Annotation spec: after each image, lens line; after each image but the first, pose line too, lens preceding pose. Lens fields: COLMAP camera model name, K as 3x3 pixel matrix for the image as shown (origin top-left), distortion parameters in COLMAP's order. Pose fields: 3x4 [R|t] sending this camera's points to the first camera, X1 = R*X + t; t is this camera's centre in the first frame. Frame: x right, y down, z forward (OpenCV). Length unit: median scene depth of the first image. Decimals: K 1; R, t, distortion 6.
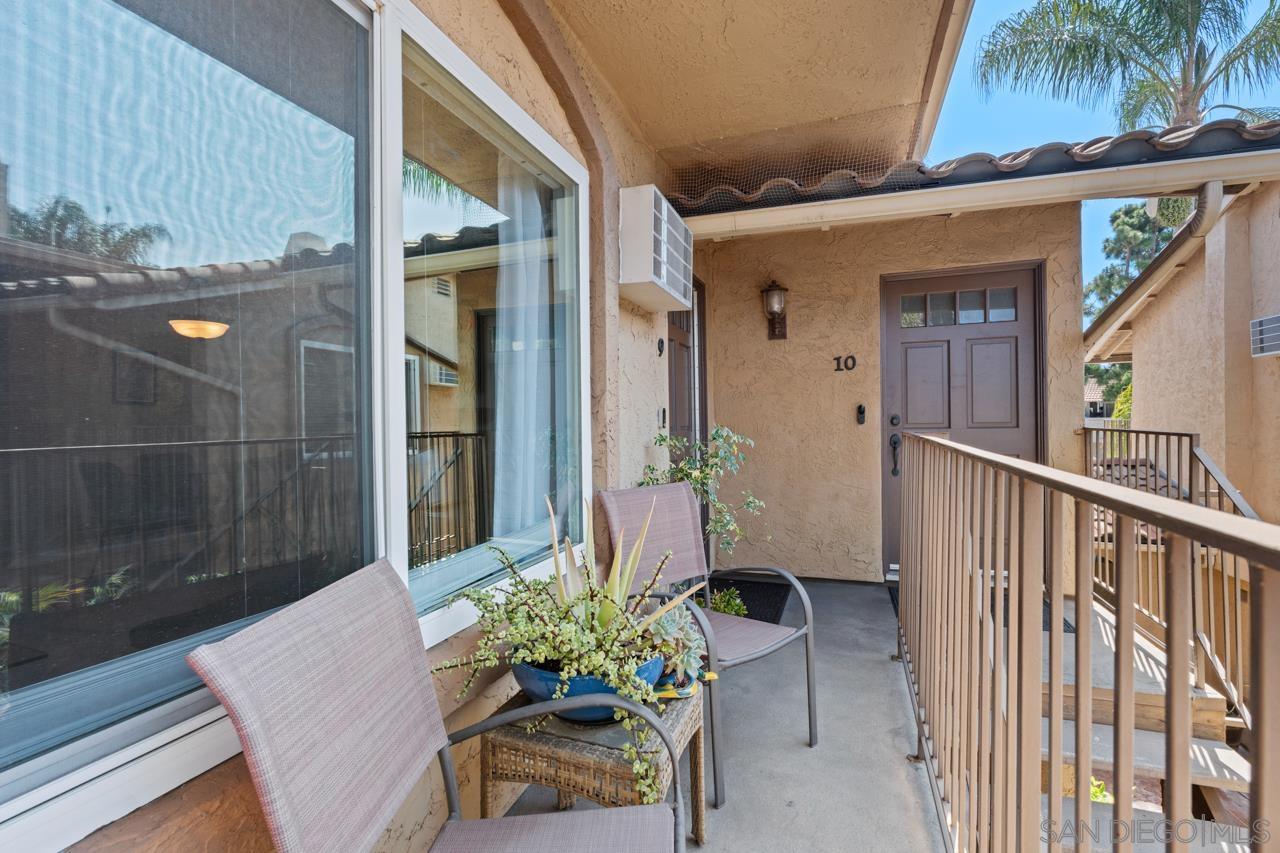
lens RADIAL K [[565.4, 0, 640.1], [0, 565.4, 426.6], [0, 0, 1]] dist [-0.005308, 0.000793]
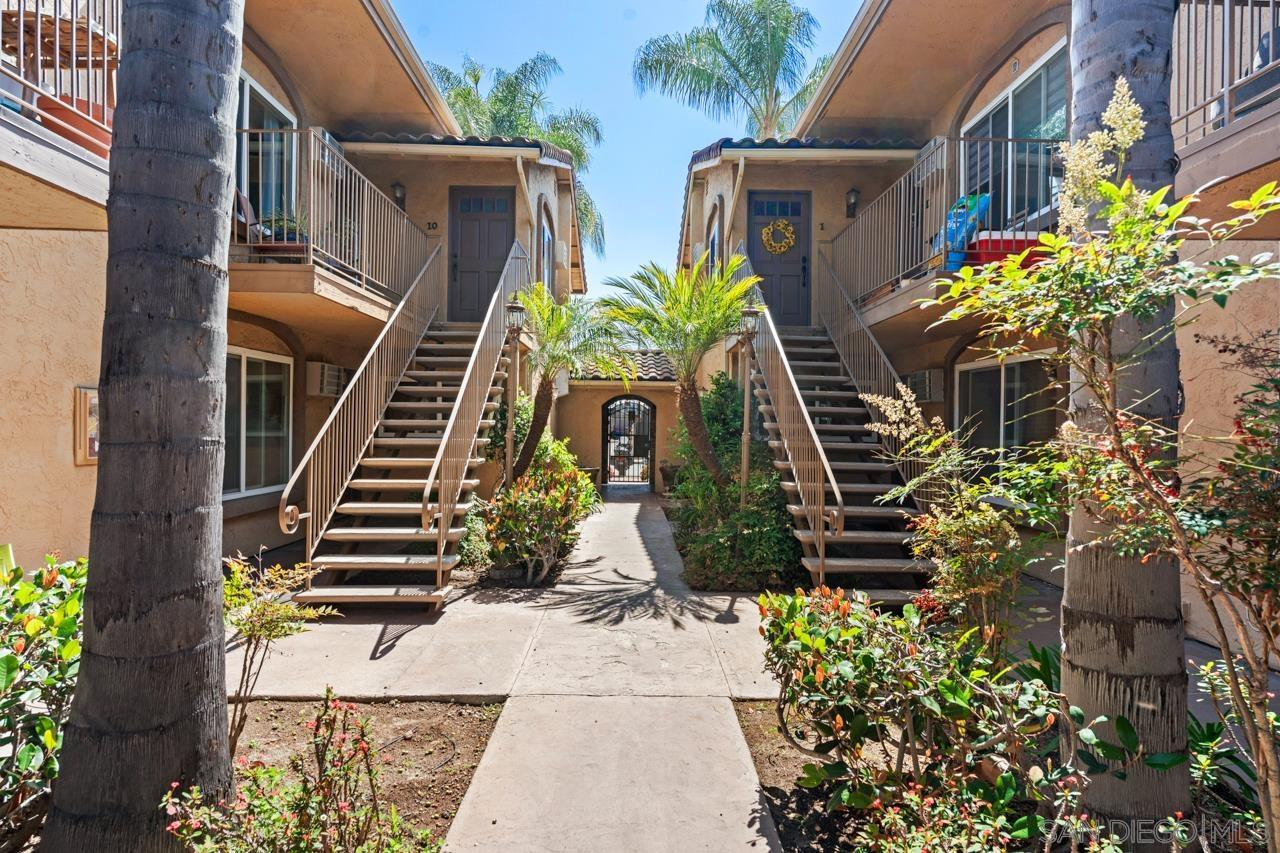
lens RADIAL K [[703.5, 0, 642.3], [0, 703.5, 425.3], [0, 0, 1]] dist [-0.001337, 0.000308]
pose [[0.932185, 0.018137, 0.361529, 0.191019], [-0.014689, 0.999817, -0.012282, 0.763897], [-0.361685, 0.006138, 0.932280, -2.005363]]
